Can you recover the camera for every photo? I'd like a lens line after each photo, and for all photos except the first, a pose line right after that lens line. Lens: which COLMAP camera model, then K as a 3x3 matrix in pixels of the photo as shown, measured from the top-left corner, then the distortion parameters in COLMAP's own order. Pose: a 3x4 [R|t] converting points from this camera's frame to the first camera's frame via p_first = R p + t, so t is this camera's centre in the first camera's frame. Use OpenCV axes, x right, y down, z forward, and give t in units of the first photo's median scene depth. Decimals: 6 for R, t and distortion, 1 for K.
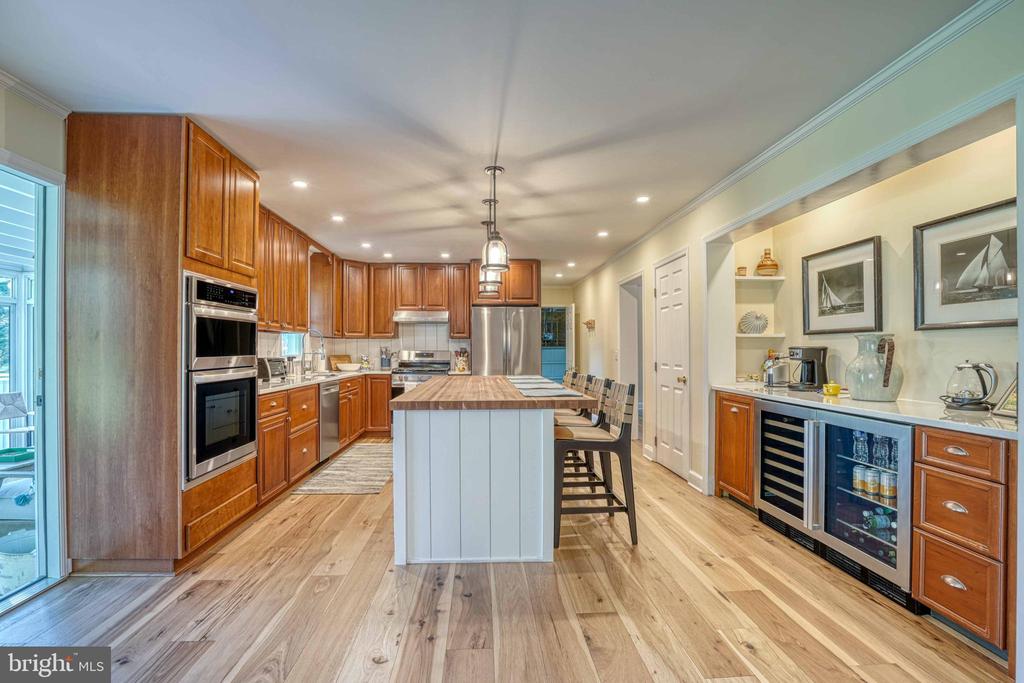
lens RADIAL K [[505.1, 0, 506.8], [0, 505.1, 347.0], [0, 0, 1]] dist [-0.055719, -0.000390]
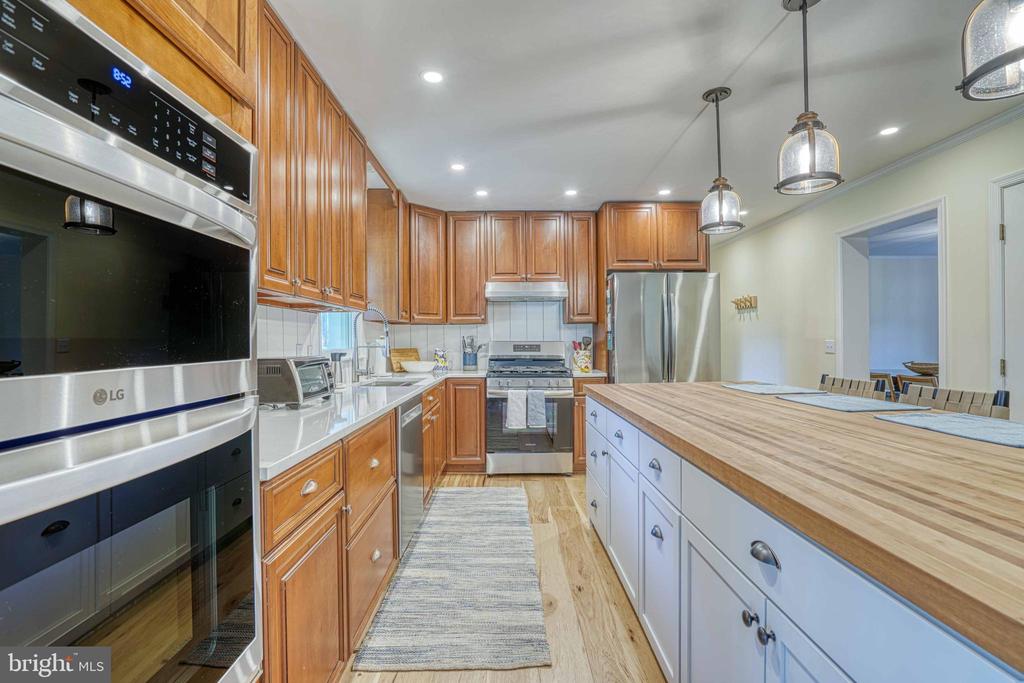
lens RADIAL K [[505.1, 0, 516.7], [0, 505.1, 339.1], [0, 0, 1]] dist [-0.055719, -0.000390]
pose [[0.999168, -0.008146, -0.039964, -0.157991], [0.008213, 0.999965, 0.001522, 0.003226], [0.039950, -0.001849, 0.999200, 0.337098]]
